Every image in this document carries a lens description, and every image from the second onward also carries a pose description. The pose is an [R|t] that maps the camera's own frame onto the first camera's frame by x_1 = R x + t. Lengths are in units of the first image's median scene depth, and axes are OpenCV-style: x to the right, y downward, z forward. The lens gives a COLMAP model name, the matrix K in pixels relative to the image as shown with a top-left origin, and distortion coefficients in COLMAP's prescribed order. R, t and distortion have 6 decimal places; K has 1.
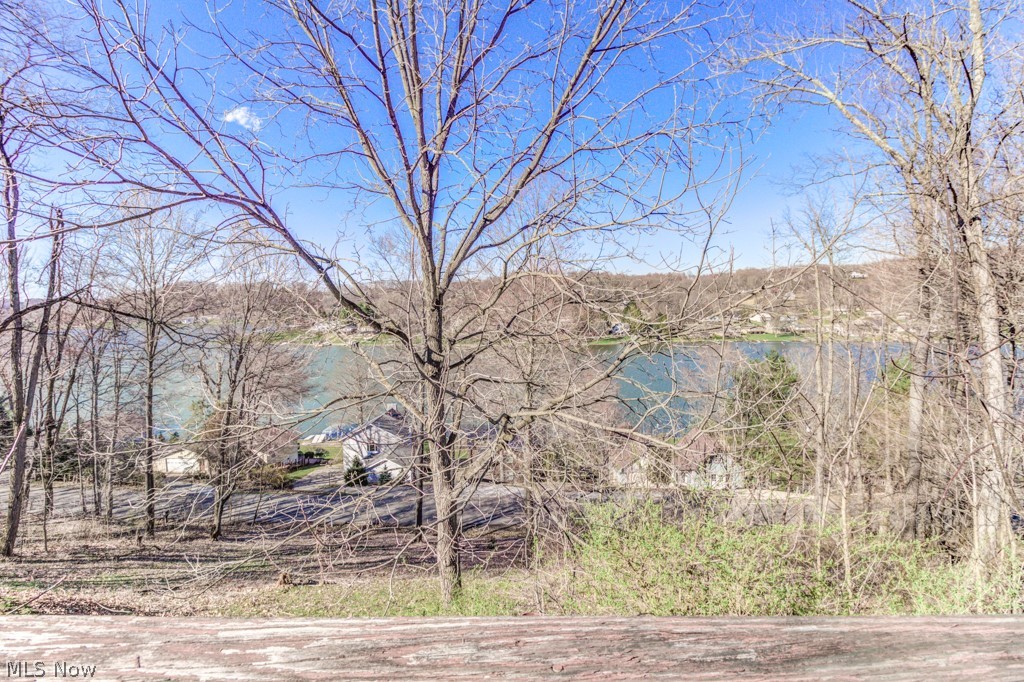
lens RADIAL K [[510.3, 0, 490.2], [0, 510.3, 331.0], [0, 0, 1]] dist [0.001980, -0.000439]
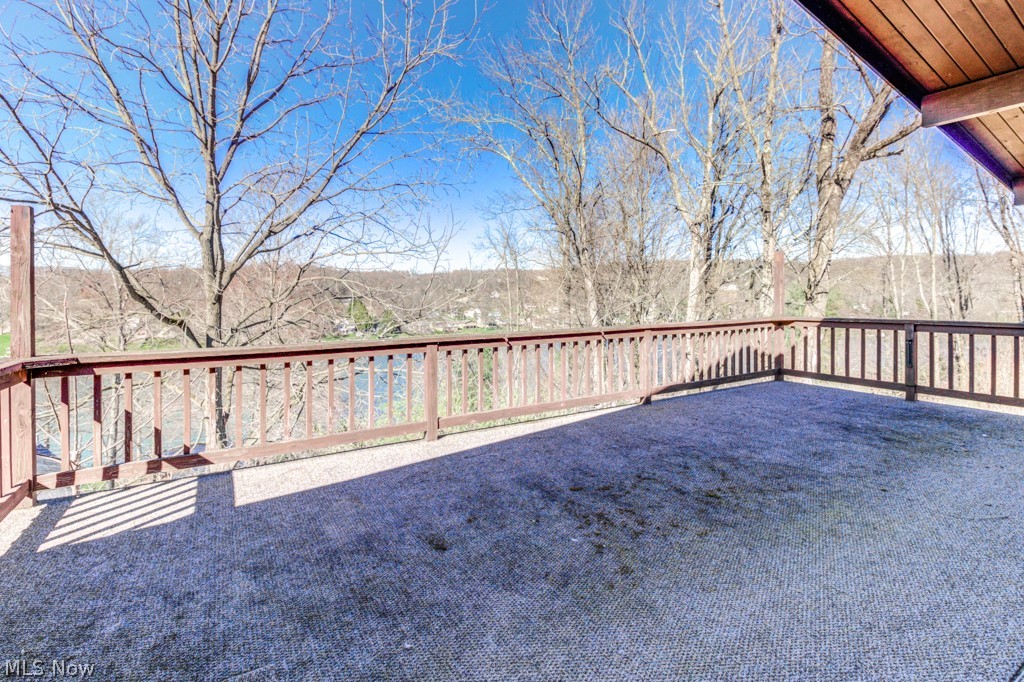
lens RADIAL K [[500.6, 0, 513.9], [0, 500.6, 309.0], [0, 0, 1]] dist [0.003151, -0.000215]
pose [[0.841954, -0.000200, 0.539549, -0.104651], [0.019094, 0.999385, -0.029425, 0.012047], [-0.539211, 0.035077, 0.841440, -0.220375]]
